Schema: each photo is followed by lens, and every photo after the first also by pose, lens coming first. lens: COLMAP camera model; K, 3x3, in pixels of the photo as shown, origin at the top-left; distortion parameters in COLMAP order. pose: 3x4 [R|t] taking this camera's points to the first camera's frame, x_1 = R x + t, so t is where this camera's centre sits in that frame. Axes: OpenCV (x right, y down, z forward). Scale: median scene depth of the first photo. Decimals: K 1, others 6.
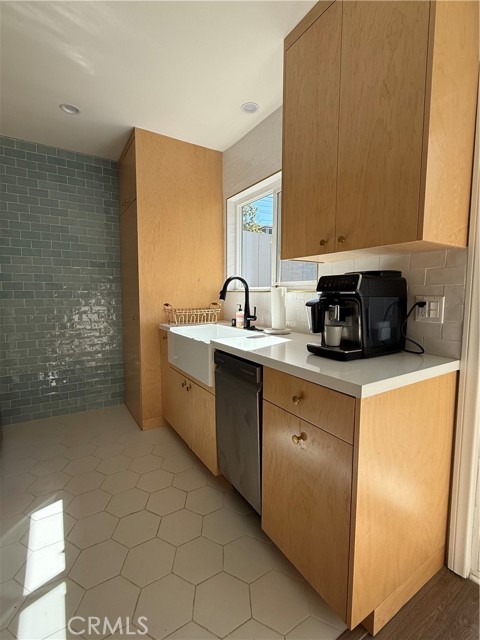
lens RADIAL K [[294.8, 0, 241.3], [0, 294.8, 319.7], [0, 0, 1]] dist [0.000812, 0.000196]
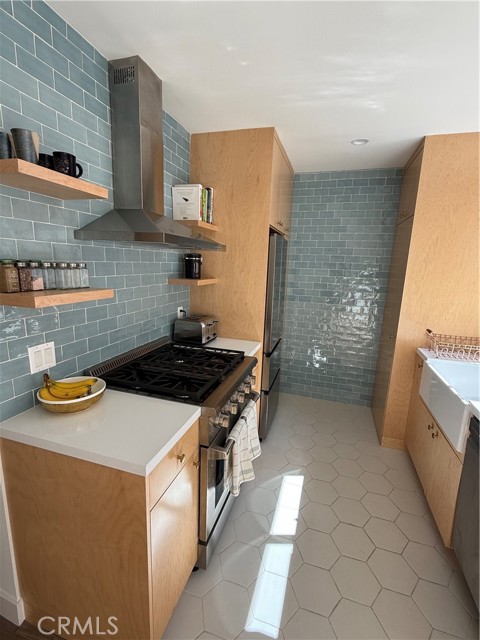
lens RADIAL K [[294.8, 0, 241.1], [0, 294.8, 320.1], [0, 0, 1]] dist [0.000812, 0.000196]
pose [[0.644458, 0.165892, -0.746428, 0.048619], [-0.104618, 0.986132, 0.128840, -0.146450], [0.757449, -0.004943, 0.652875, -0.036605]]
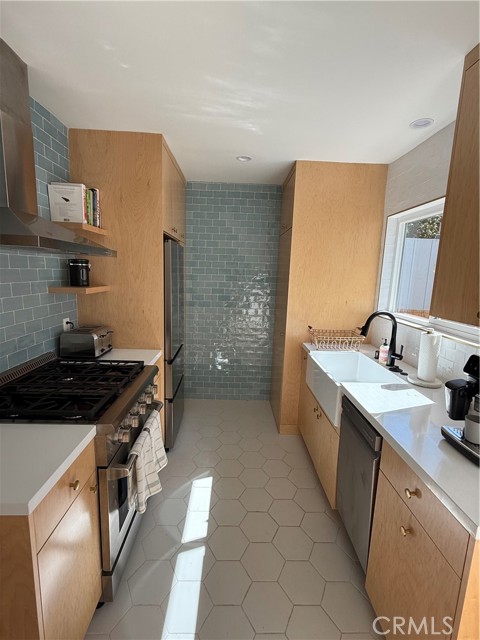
lens RADIAL K [[294.8, 0, 239.9], [0, 294.8, 320.1], [0, 0, 1]] dist [0.000812, 0.000196]
pose [[0.856411, 0.108130, -0.504844, 0.064825], [-0.078087, 0.993702, 0.080371, -0.147642], [0.510355, -0.029409, 0.859461, -0.039405]]
